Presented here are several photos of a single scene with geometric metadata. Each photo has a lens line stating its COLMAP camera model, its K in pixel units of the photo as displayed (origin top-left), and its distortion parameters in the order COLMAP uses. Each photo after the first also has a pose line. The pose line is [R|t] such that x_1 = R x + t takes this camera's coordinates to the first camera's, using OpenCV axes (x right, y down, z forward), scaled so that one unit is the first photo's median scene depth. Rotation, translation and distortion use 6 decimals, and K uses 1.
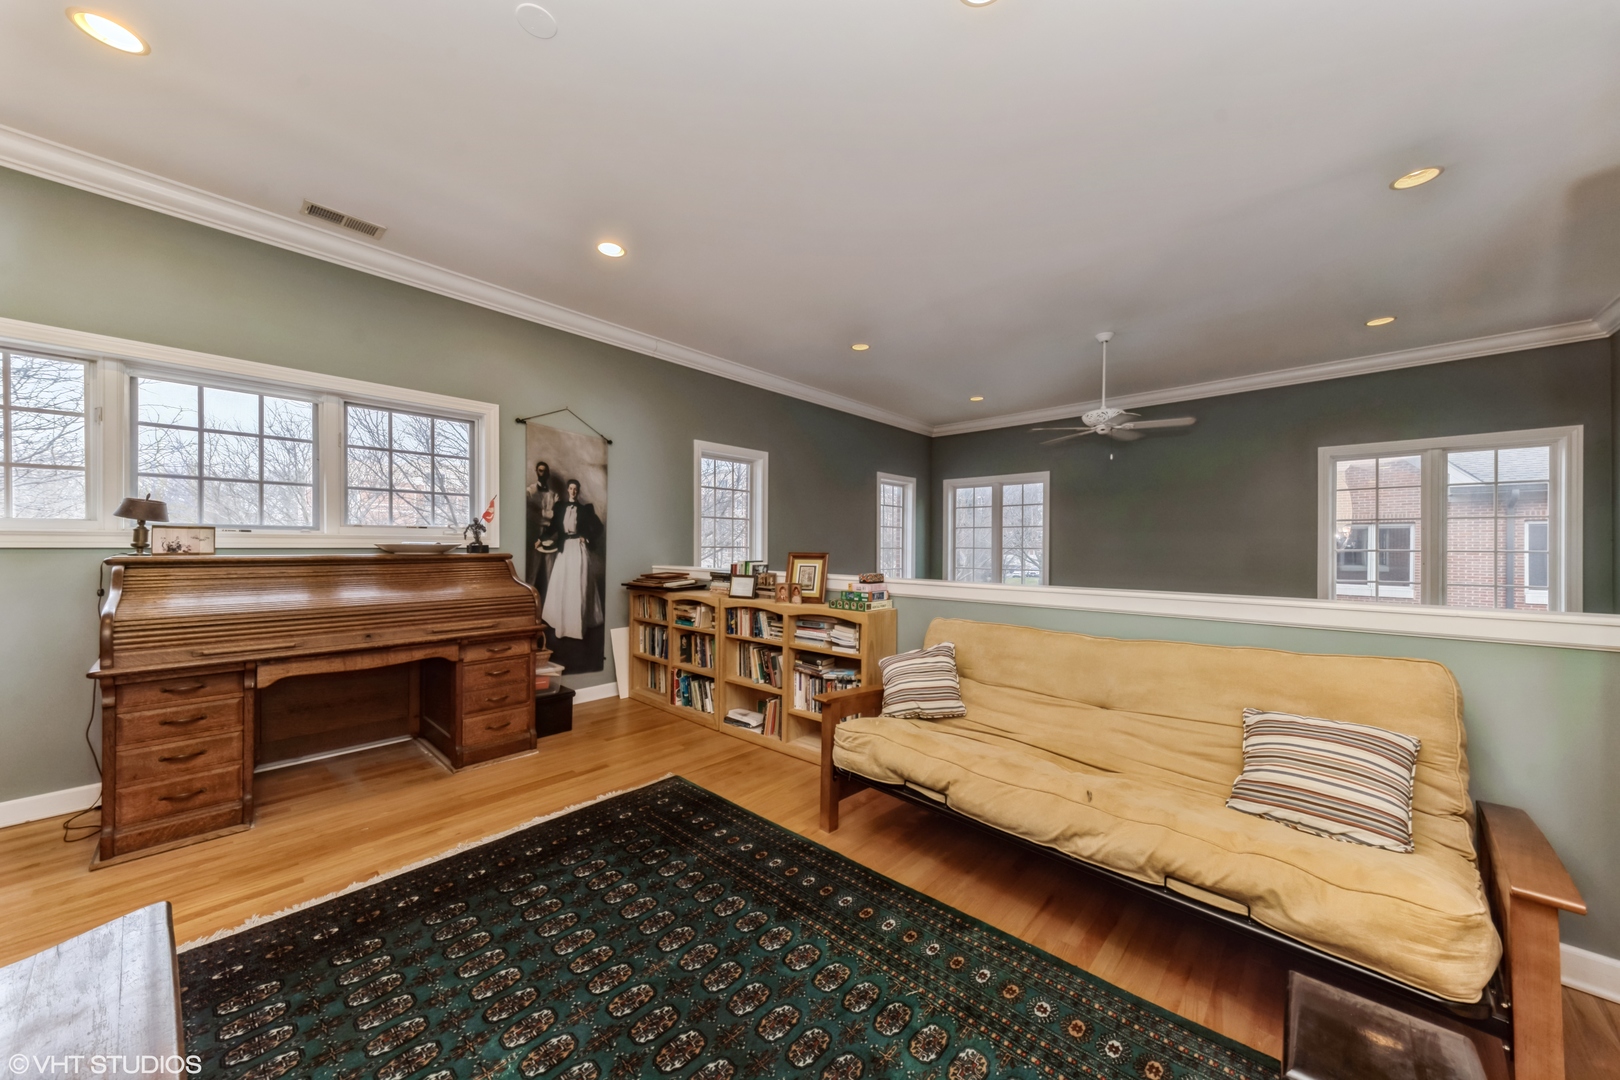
lens RADIAL K [[561.1, 0, 812.9], [0, 561.1, 546.1], [0, 0, 1]] dist [0.019121, -0.000947]
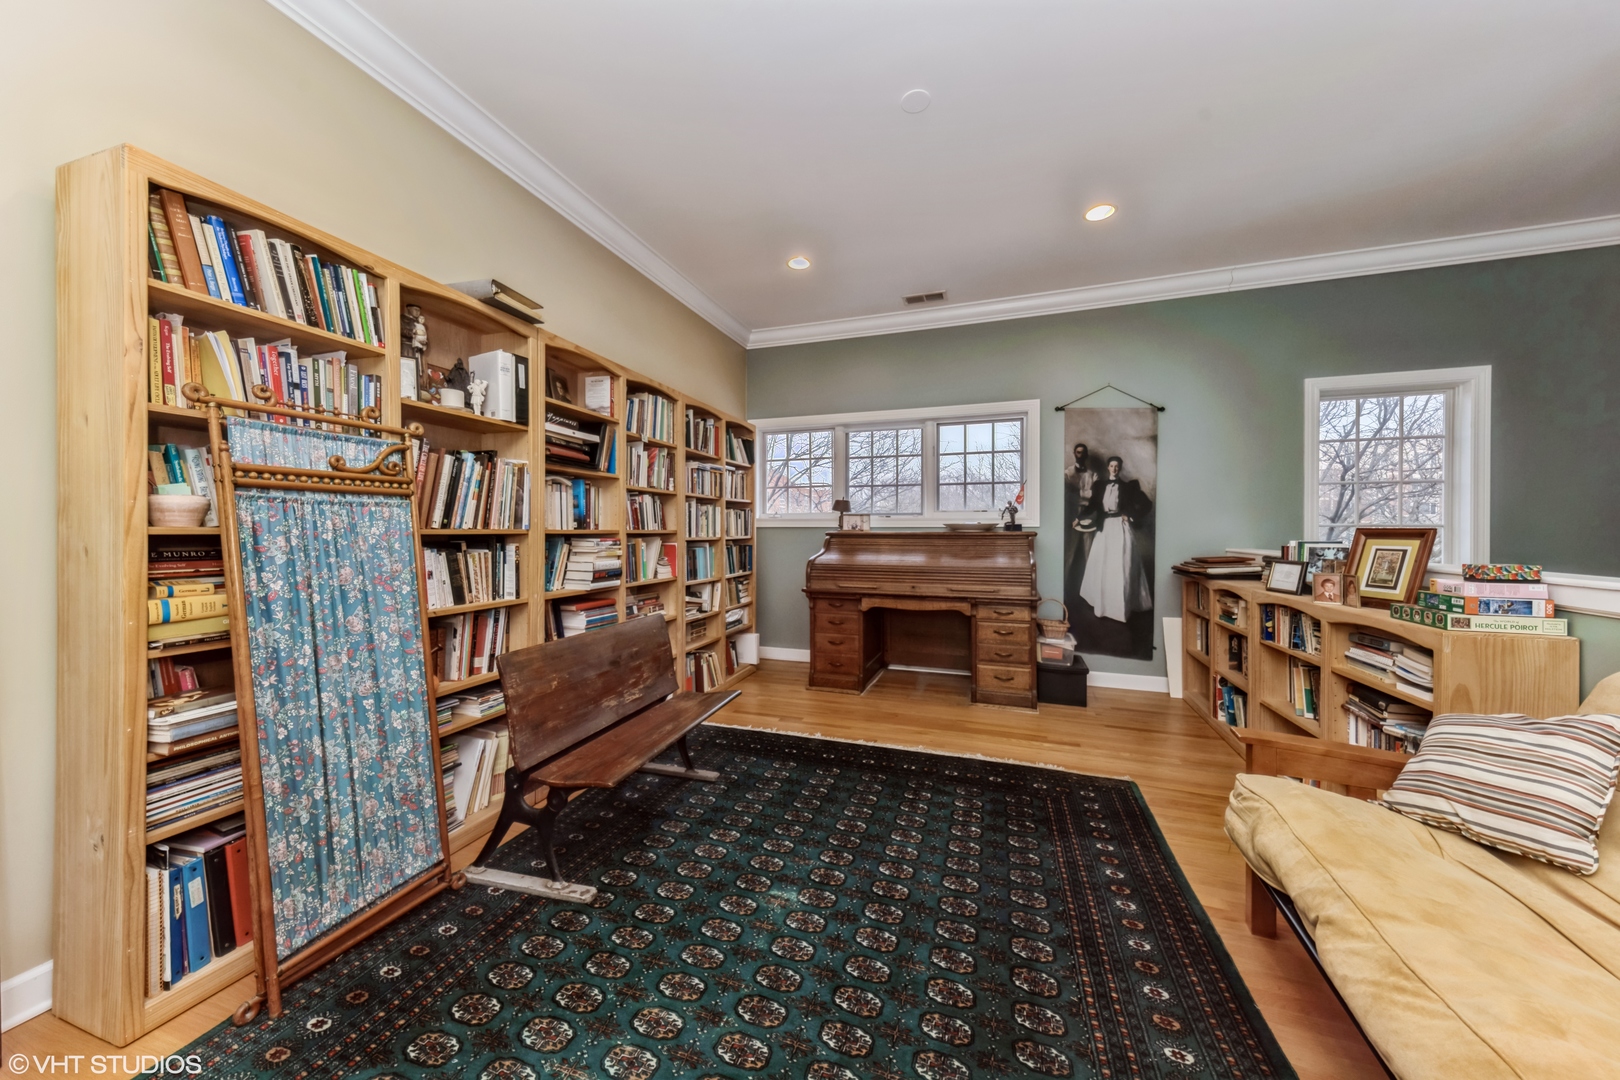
lens RADIAL K [[561.1, 0, 814.3], [0, 561.1, 533.4], [0, 0, 1]] dist [0.019121, -0.000947]
pose [[0.385790, -0.000710, -0.922586, 0.338870], [-0.001567, 0.999998, -0.001425, 0.020586], [0.922585, 0.001996, 0.385788, 0.181126]]
